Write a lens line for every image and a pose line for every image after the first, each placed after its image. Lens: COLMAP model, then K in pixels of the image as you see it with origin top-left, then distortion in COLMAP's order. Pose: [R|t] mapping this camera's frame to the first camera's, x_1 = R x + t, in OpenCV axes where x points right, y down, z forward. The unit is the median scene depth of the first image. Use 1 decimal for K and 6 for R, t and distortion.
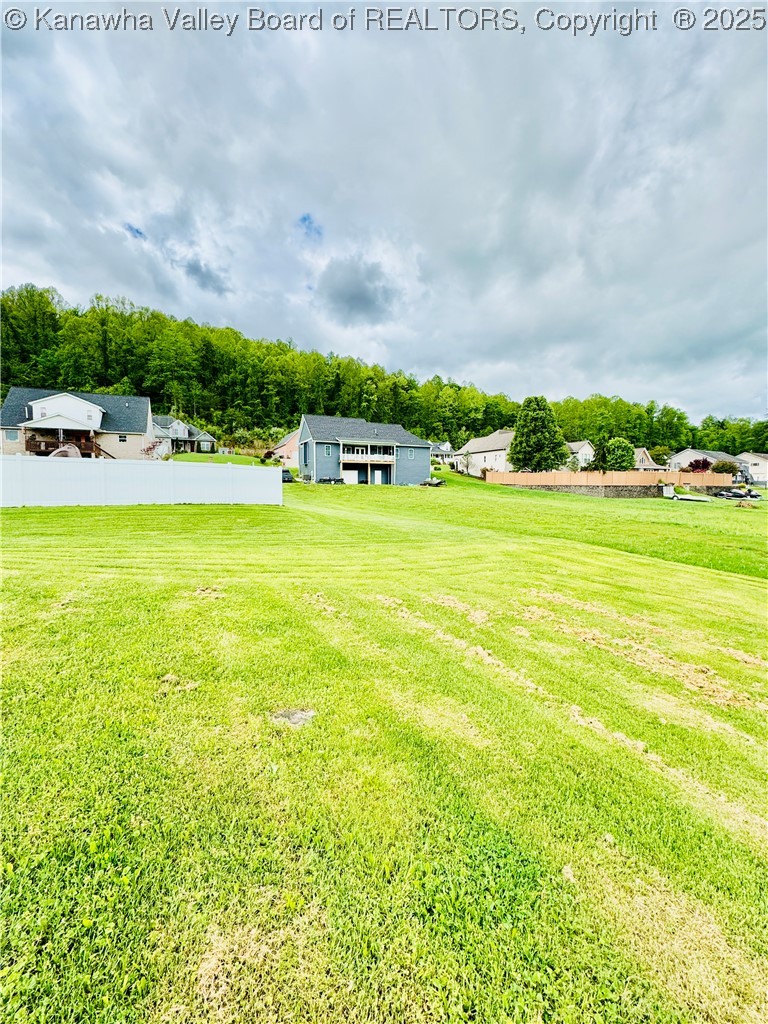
lens RADIAL K [[406.2, 0, 386.2], [0, 406.2, 512.0], [0, 0, 1]] dist [-0.002971, 0.000016]
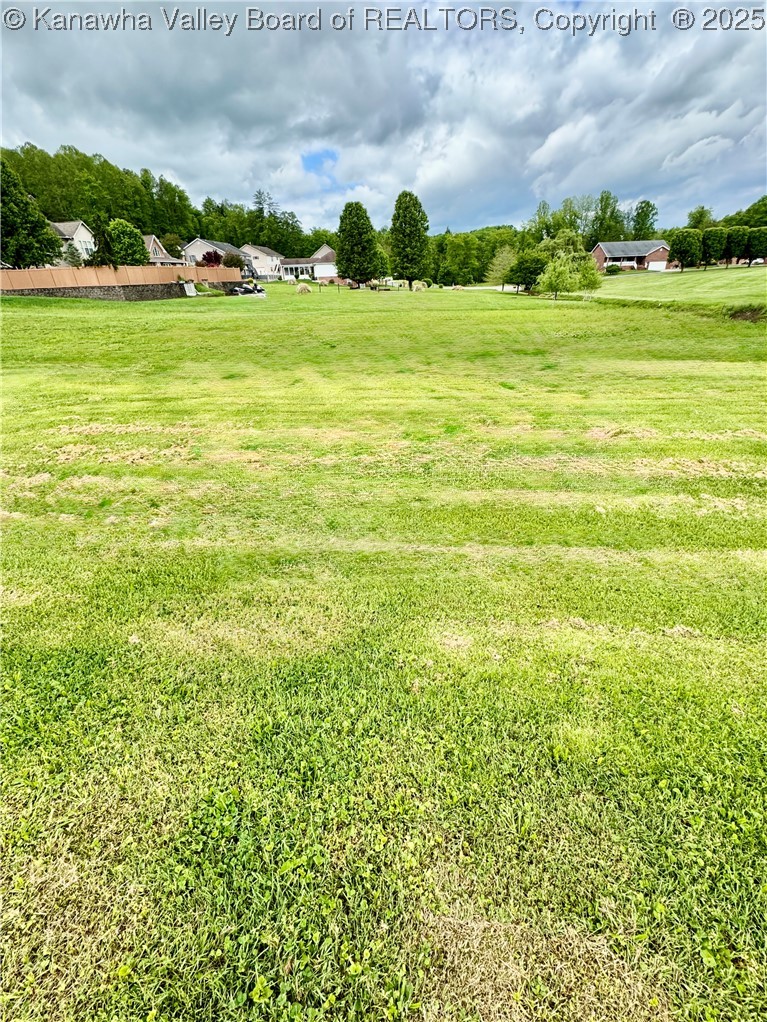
lens RADIAL K [[427.7, 0, 383.5], [0, 427.7, 511.0], [0, 0, 1]] dist [-0.002126, -0.000317]
pose [[0.554125, -0.419854, 0.718796, 0.003303], [0.090301, 0.888711, 0.449488, 0.001299], [-0.827521, -0.184165, 0.530370, -0.007205]]
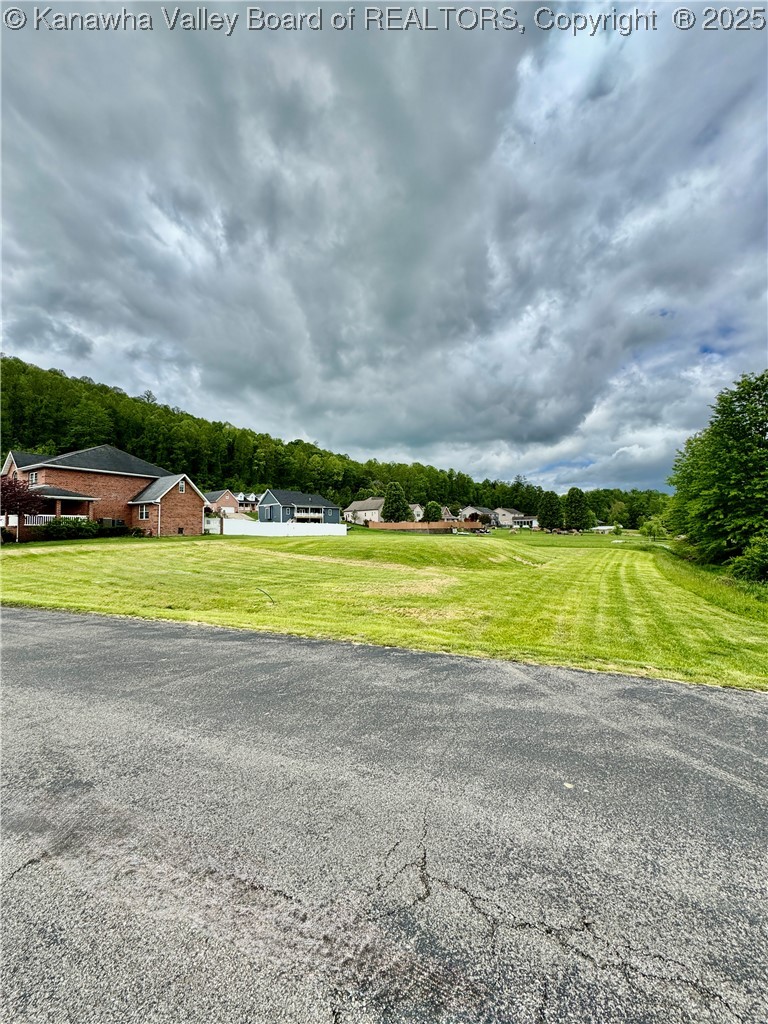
lens RADIAL K [[406.2, 0, 386.2], [0, 406.2, 512.0], [0, 0, 1]] dist [-0.002971, 0.000016]
pose [[0.919414, 0.000588, 0.393290, -0.390292], [0.043300, 0.993768, -0.102710, 0.043477], [-0.390900, 0.111463, 0.913659, -0.669046]]
